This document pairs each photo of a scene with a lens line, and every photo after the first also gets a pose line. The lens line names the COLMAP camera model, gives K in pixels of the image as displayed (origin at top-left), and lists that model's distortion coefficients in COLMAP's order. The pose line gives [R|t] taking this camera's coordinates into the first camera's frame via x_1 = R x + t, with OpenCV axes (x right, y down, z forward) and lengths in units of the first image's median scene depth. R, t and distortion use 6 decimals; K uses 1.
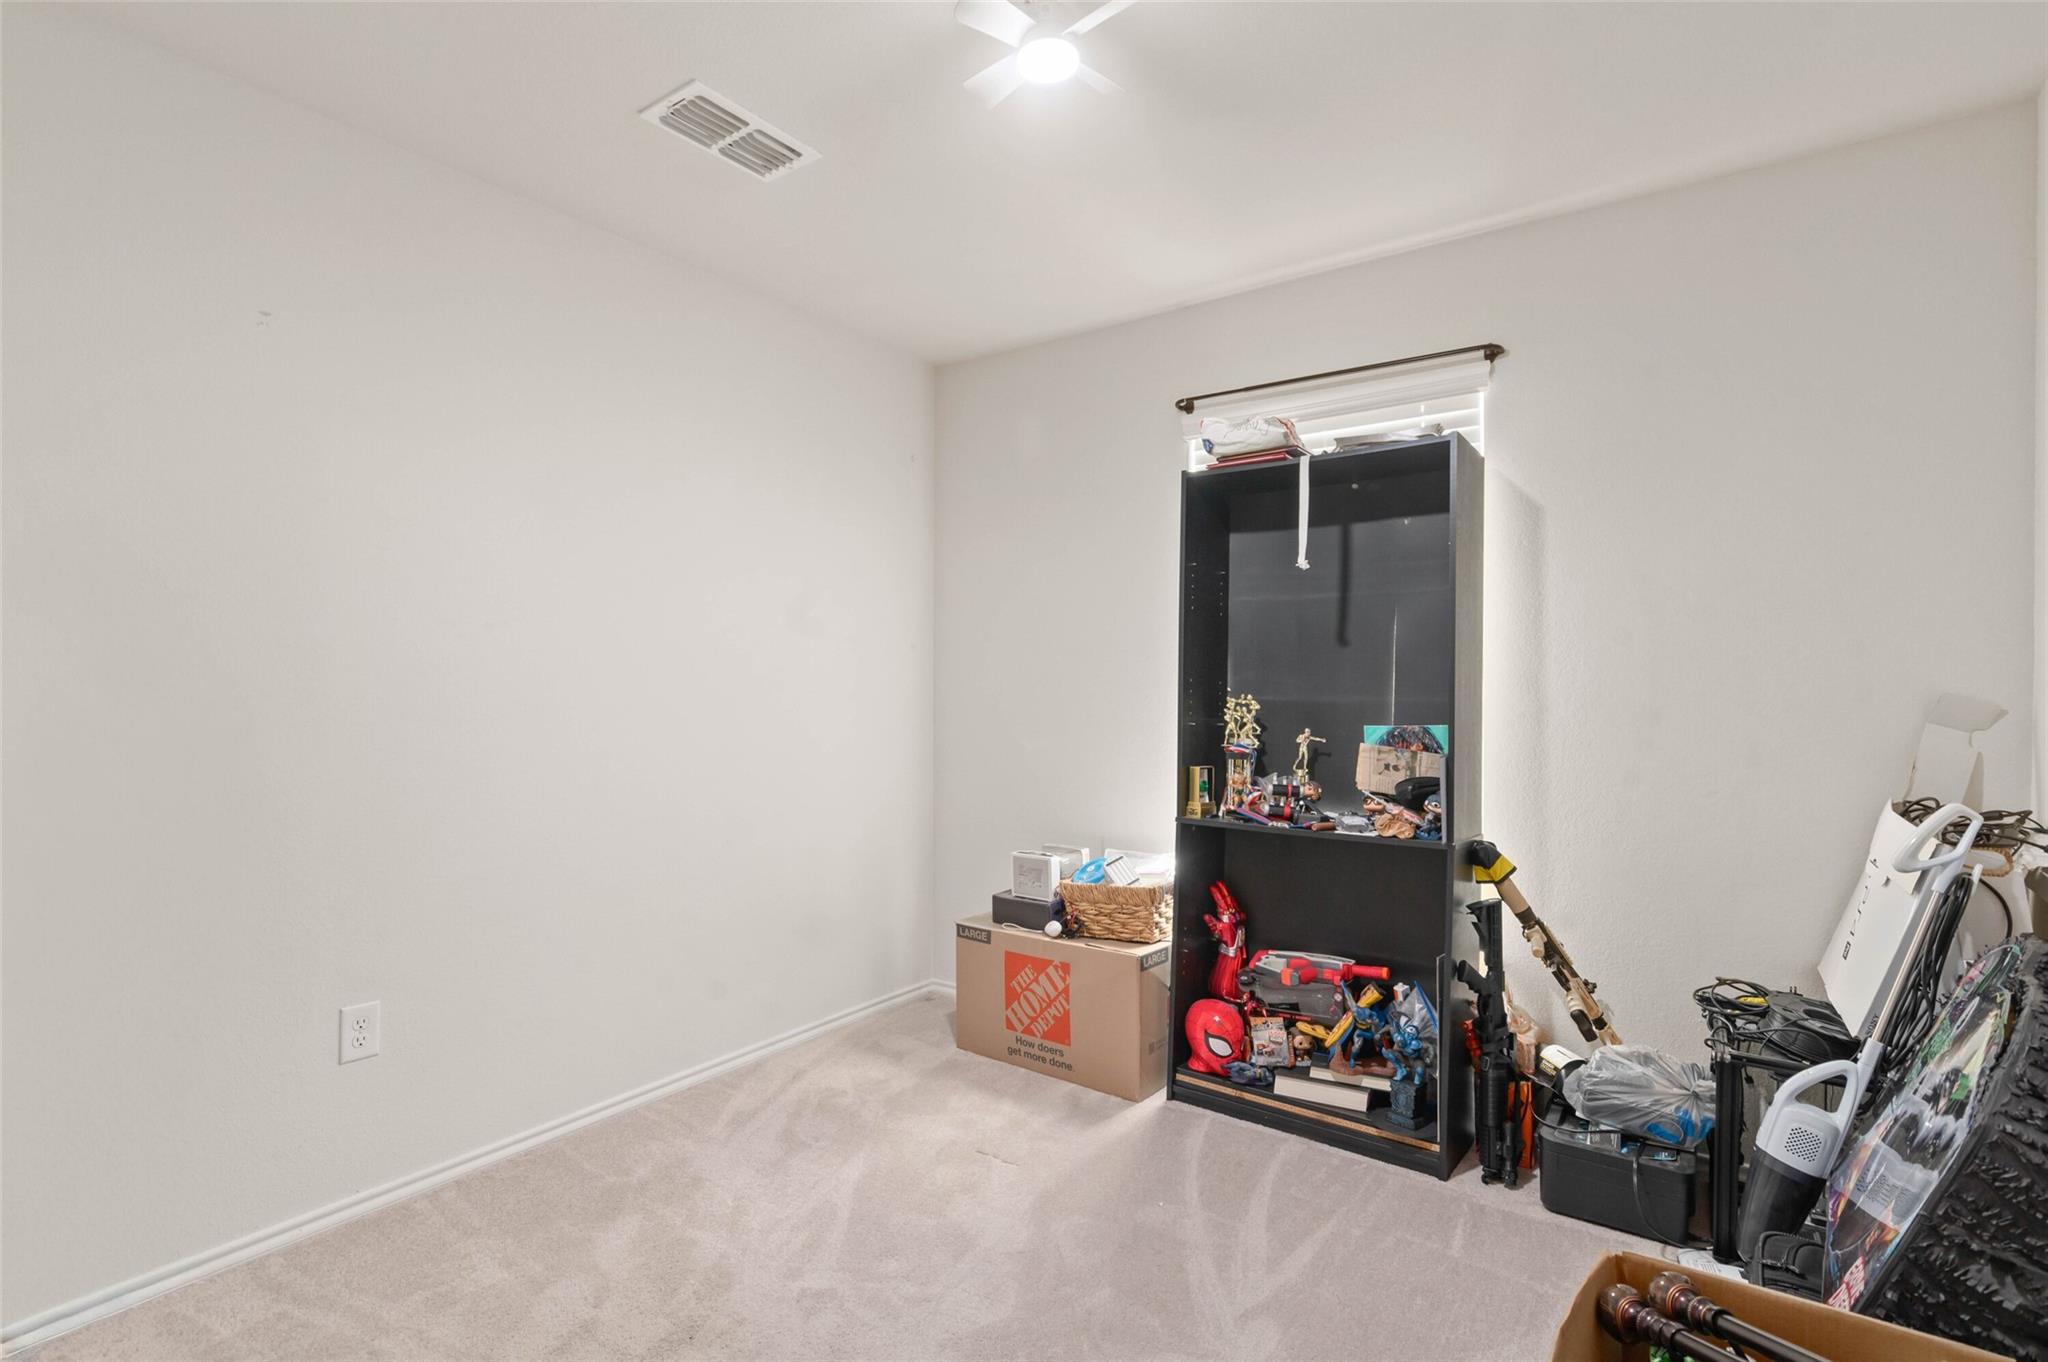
lens RADIAL K [[947.6, 0, 1021.2], [0, 947.6, 684.3], [0, 0, 1]] dist [-0.000152, -0.000002]
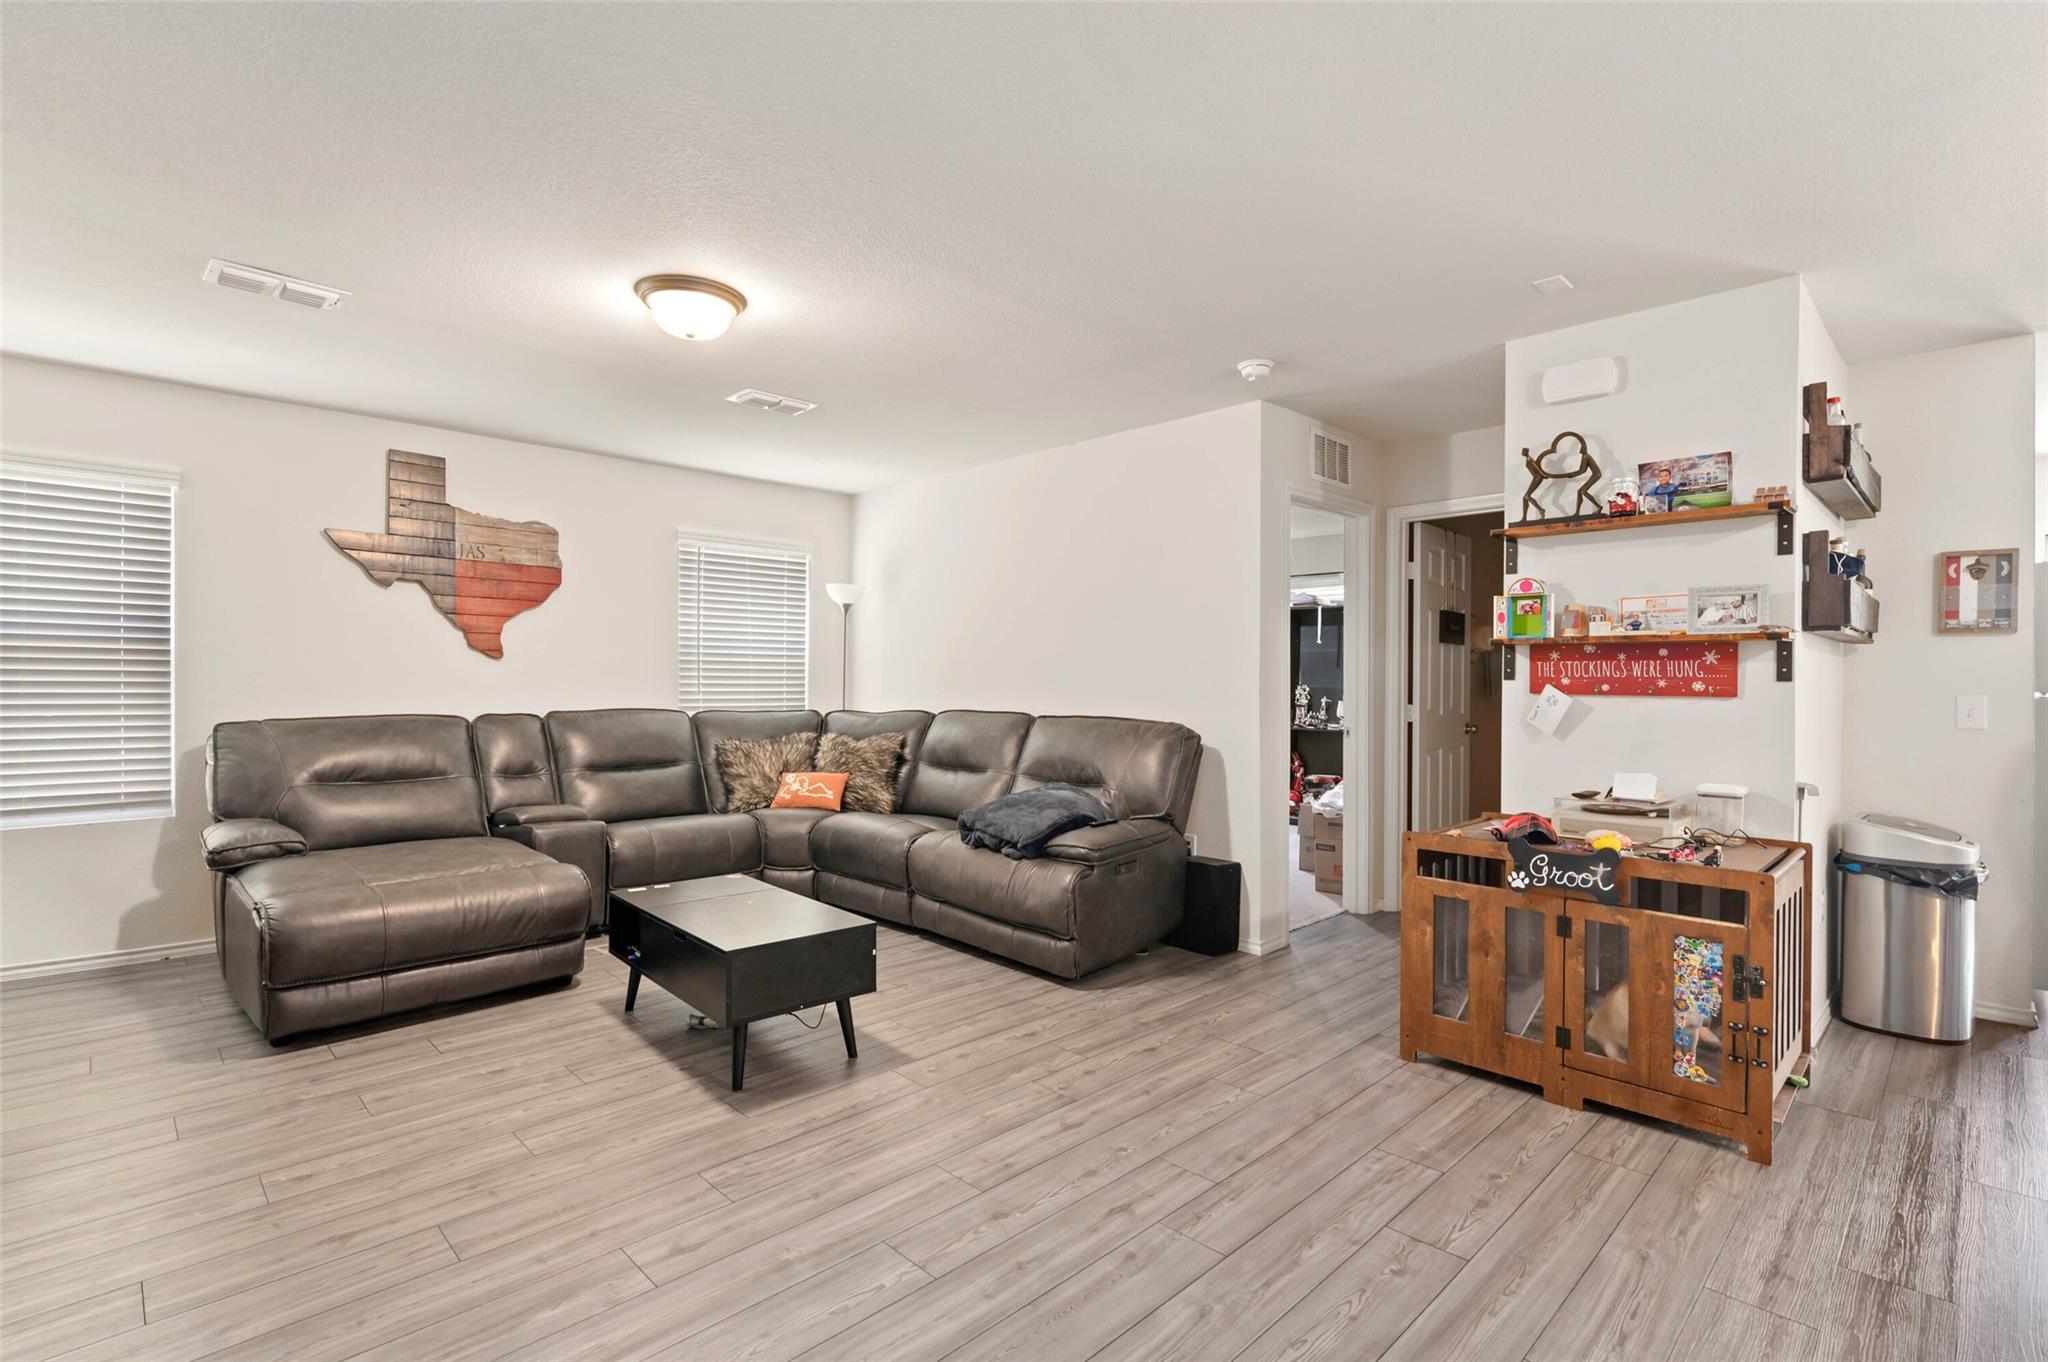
lens RADIAL K [[947.6, 0, 1029.2], [0, 947.6, 679.2], [0, 0, 1]] dist [-0.000152, -0.000002]
pose [[0.980441, 0.003100, -0.196788, -0.013694], [-0.002746, 0.999994, 0.002071, -0.010002], [0.196793, -0.001490, 0.980444, -2.020672]]
